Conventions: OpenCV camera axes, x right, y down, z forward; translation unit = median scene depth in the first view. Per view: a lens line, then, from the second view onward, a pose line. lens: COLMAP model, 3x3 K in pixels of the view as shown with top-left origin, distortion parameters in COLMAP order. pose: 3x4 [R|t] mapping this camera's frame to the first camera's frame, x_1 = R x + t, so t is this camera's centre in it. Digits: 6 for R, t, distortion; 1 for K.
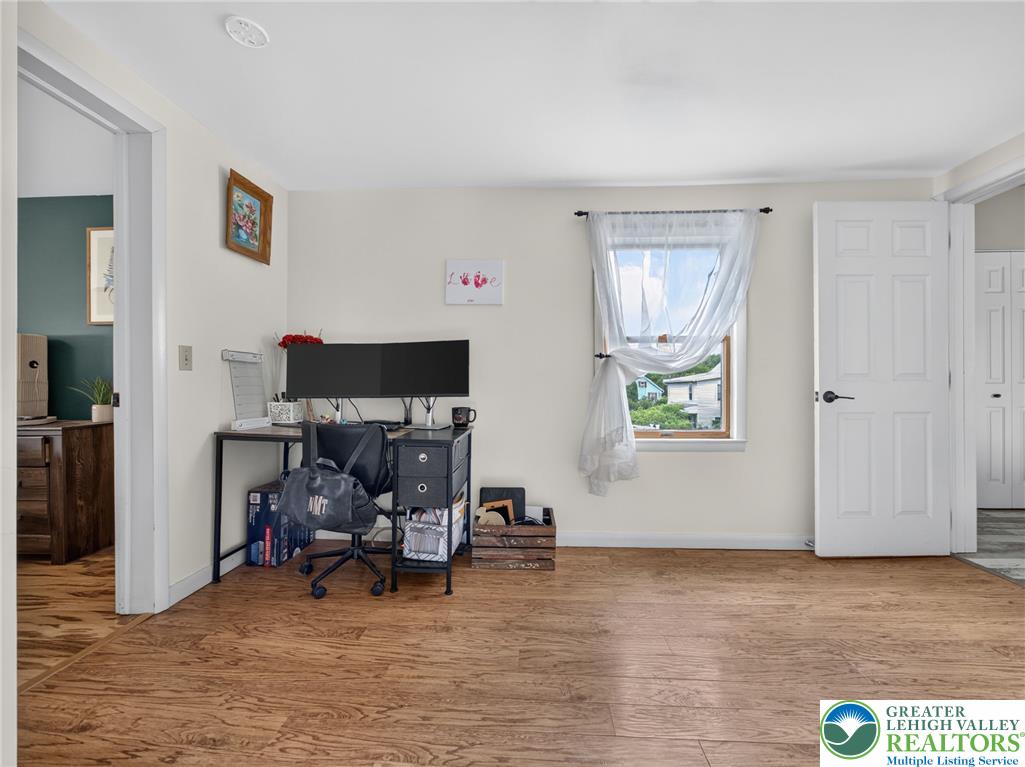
lens RADIAL K [[419.9, 0, 517.3], [0, 419.9, 378.9], [0, 0, 1]] dist [-0.037060, 0.012177]
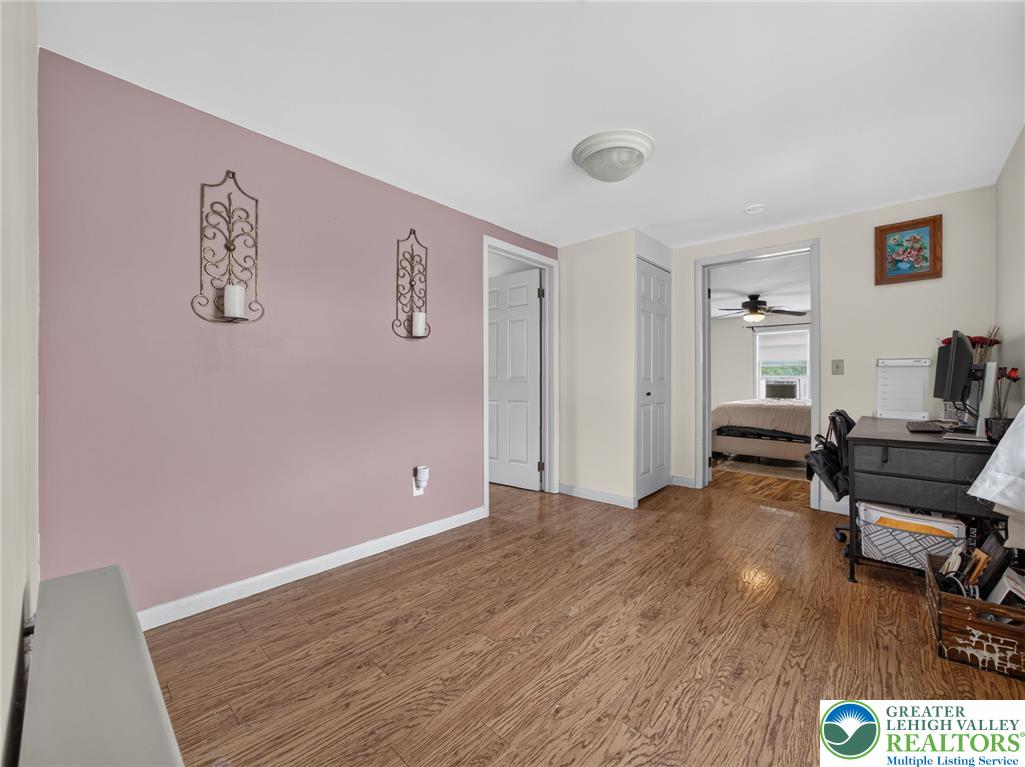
lens RADIAL K [[419.9, 0, 517.3], [0, 419.9, 378.9], [0, 0, 1]] dist [-0.037060, 0.012177]
pose [[-0.635244, 0.005045, -0.772295, 1.025668], [0.007358, 0.999973, 0.000480, -0.012272], [0.772277, -0.005378, -0.635264, 0.859560]]
